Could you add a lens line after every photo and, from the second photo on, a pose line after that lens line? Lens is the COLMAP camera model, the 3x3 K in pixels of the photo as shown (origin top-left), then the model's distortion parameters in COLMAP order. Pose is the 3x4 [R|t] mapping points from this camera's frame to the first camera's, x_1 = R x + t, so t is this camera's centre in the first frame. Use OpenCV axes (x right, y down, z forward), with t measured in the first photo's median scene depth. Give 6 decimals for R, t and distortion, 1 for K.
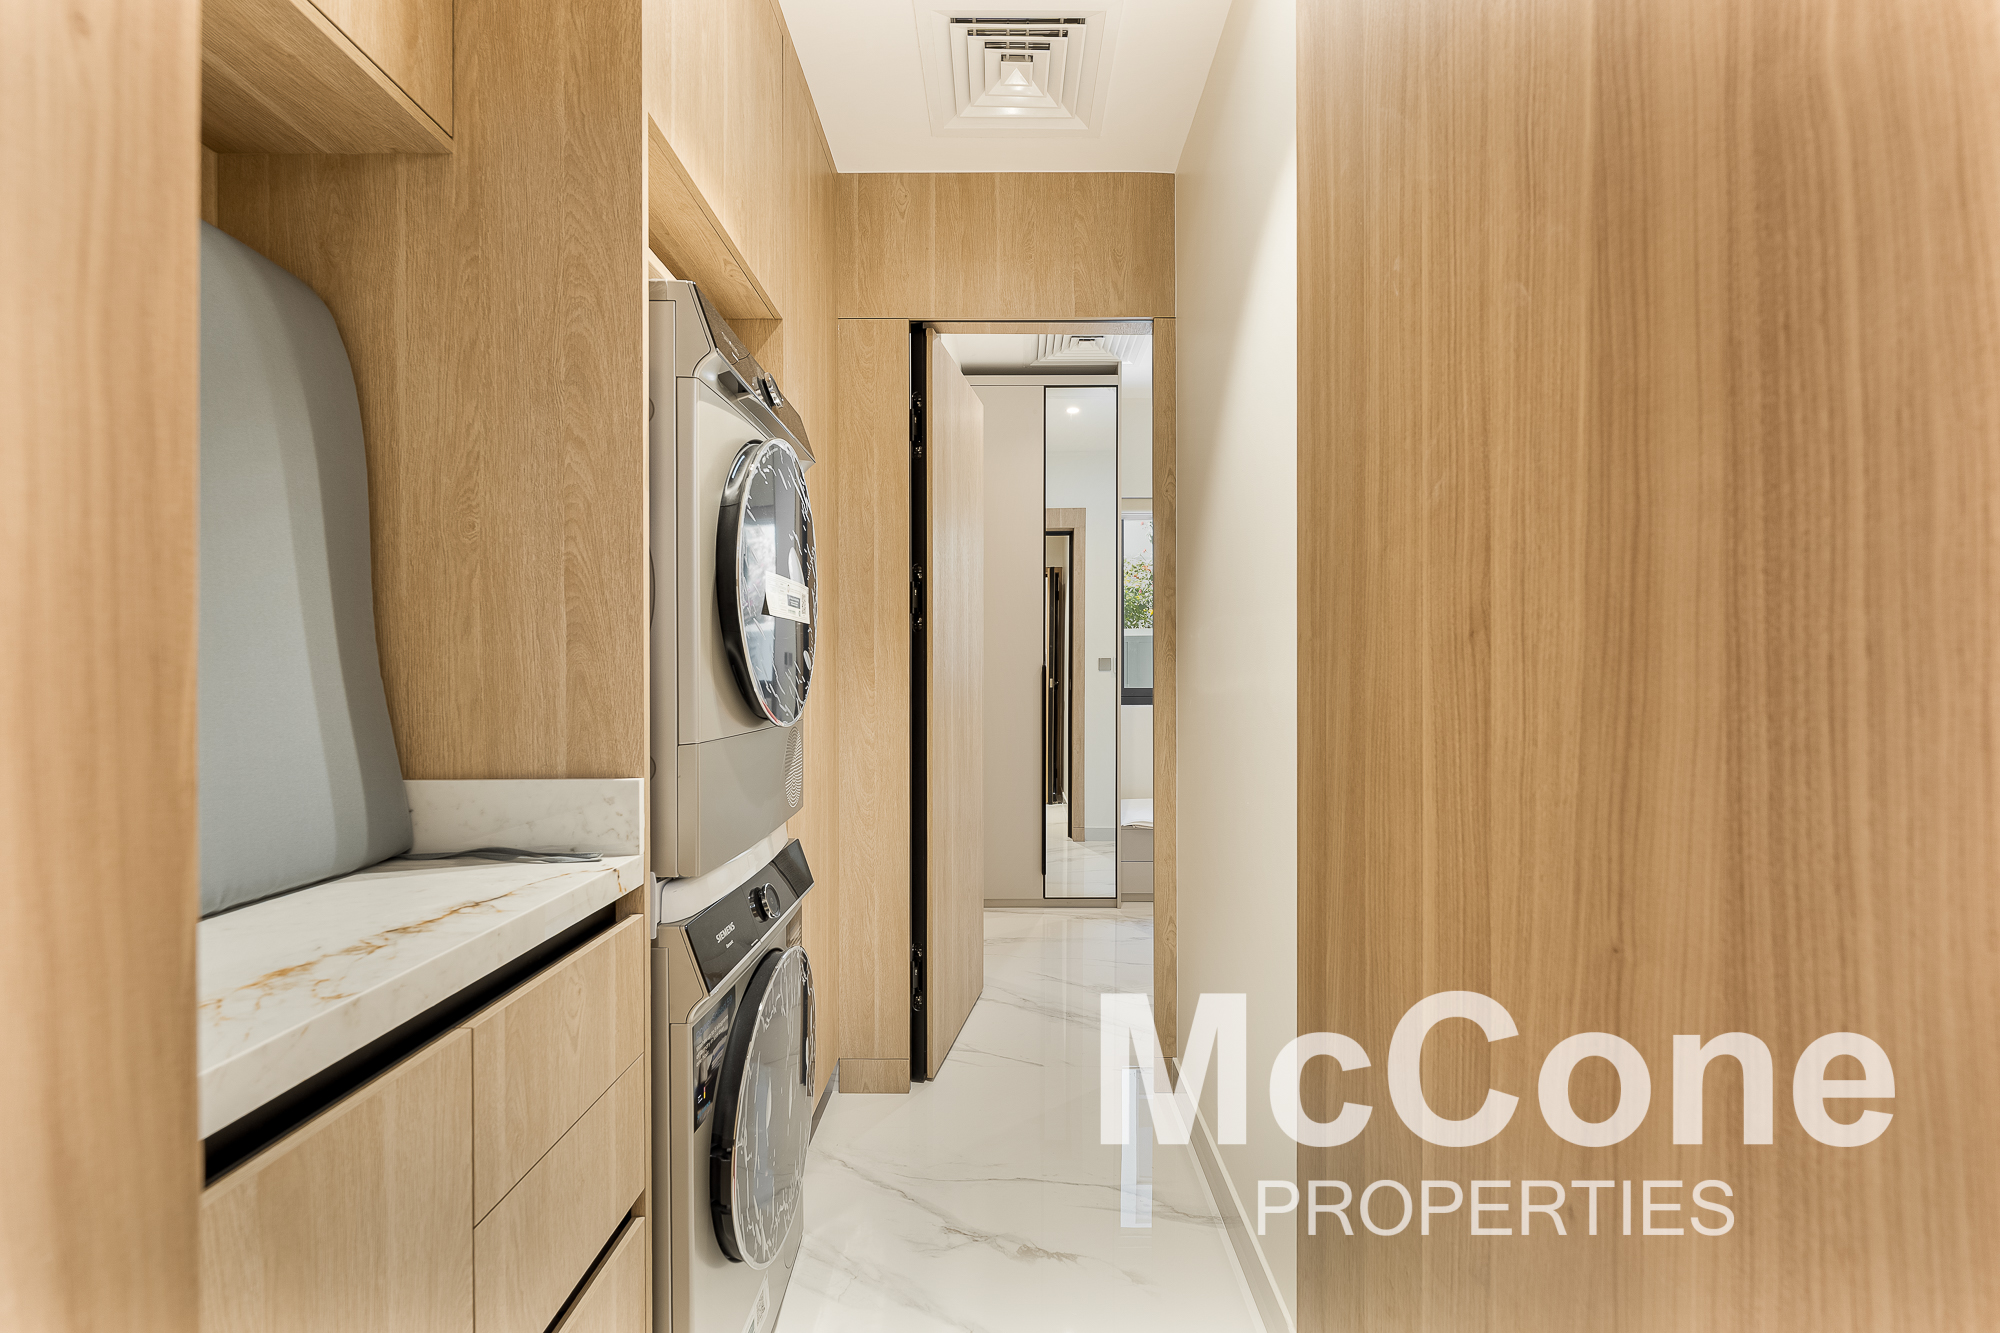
lens RADIAL K [[796.1, 0, 1001.5], [0, 796.1, 669.2], [0, 0, 1]] dist [-0.002679, -0.000564]
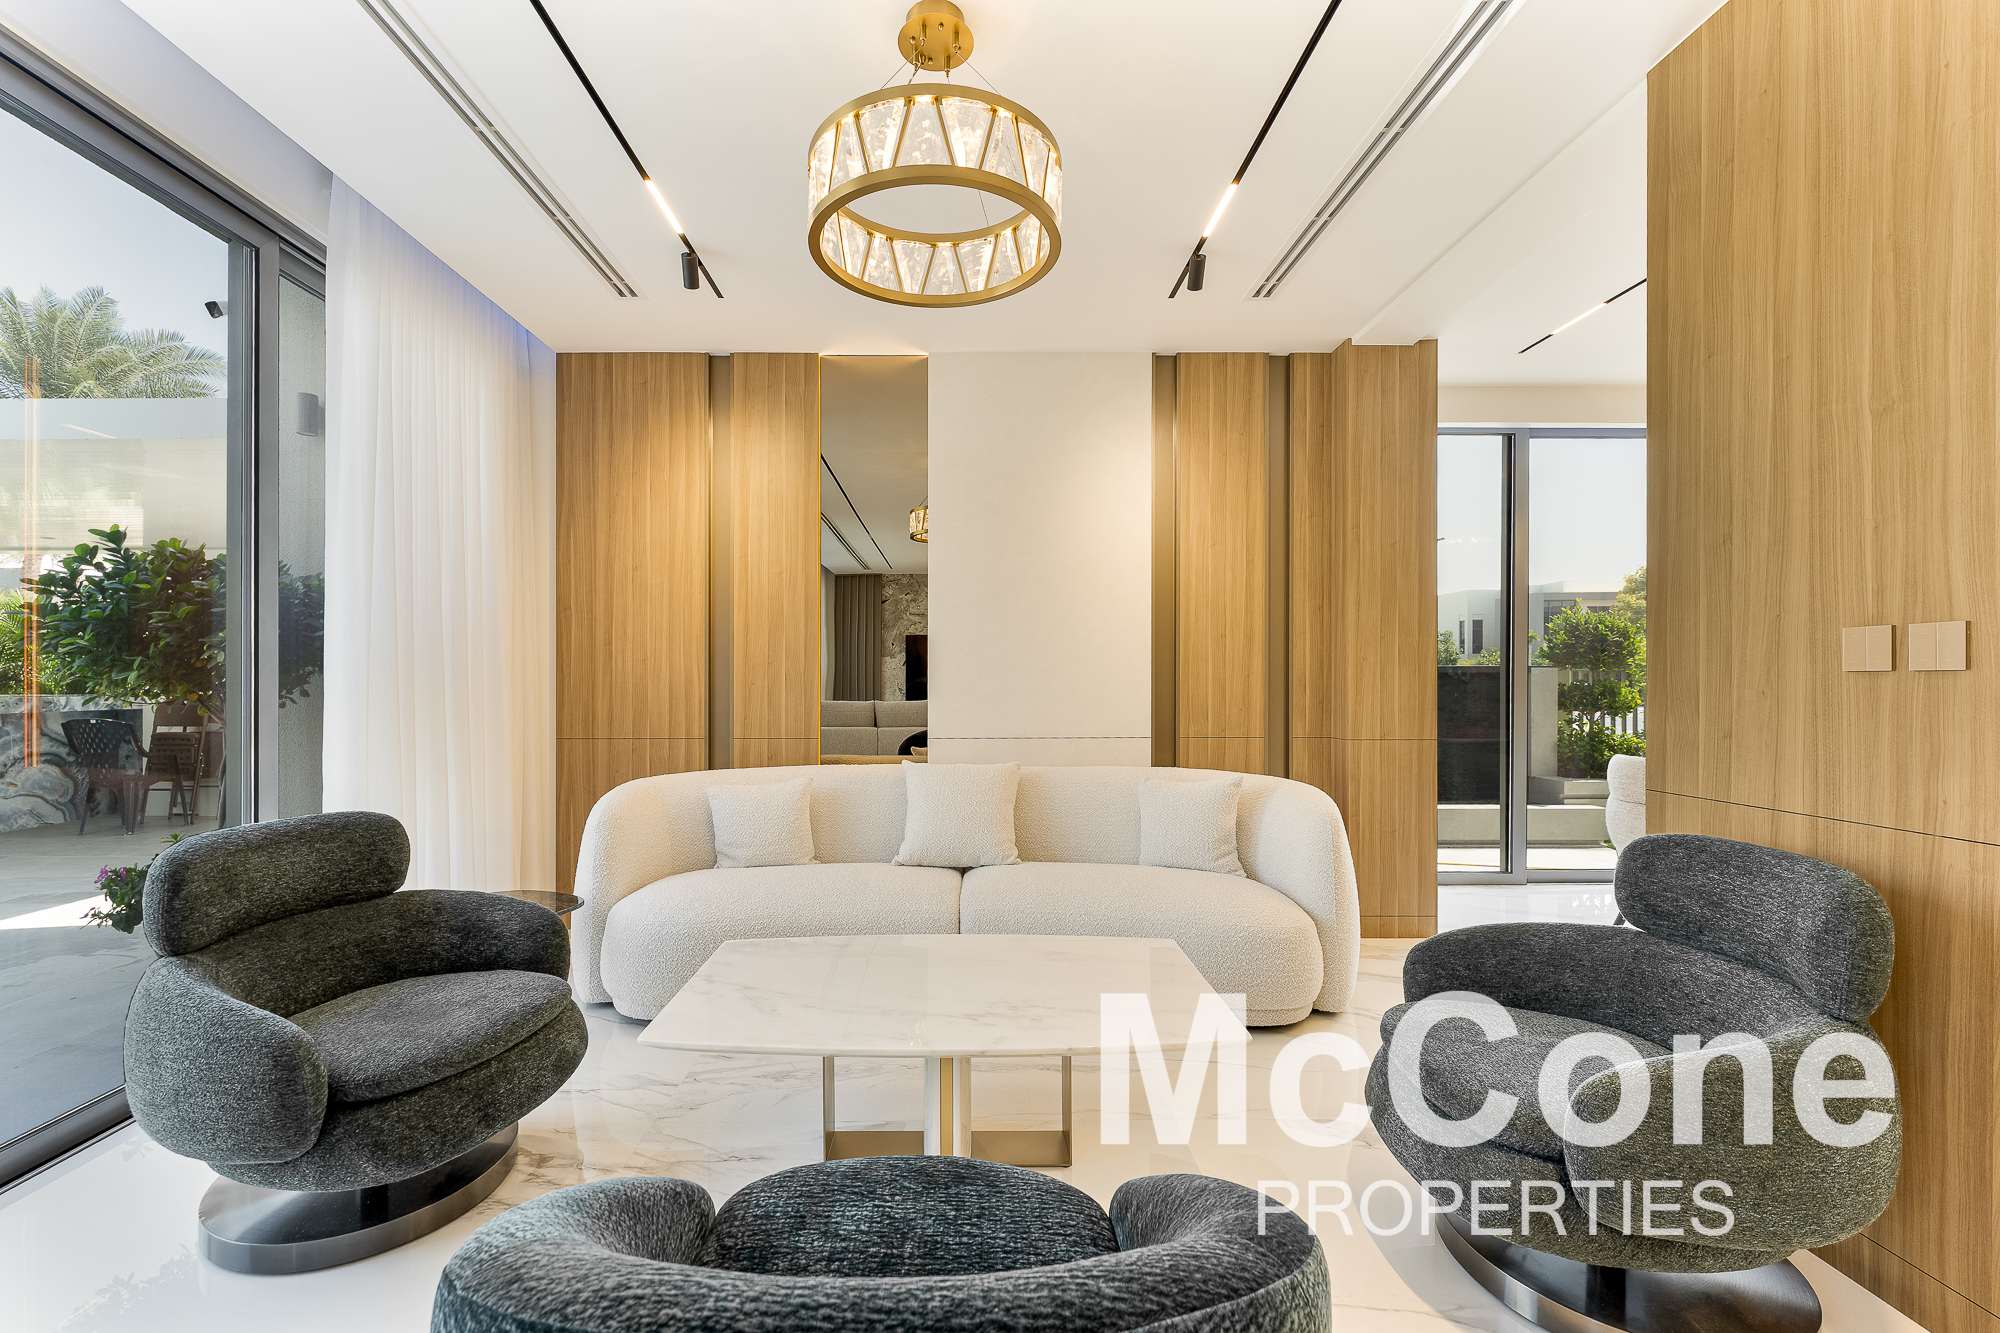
lens RADIAL K [[838.3, 0, 967.3], [0, 838.3, 676.2], [0, 0, 1]] dist [-0.001309, 0.000023]
pose [[0.999973, 0.002090, 0.007036, -3.174582], [-0.002092, 0.999998, 0.000213, 0.643524], [-0.007035, -0.000228, 0.999975, -3.025146]]
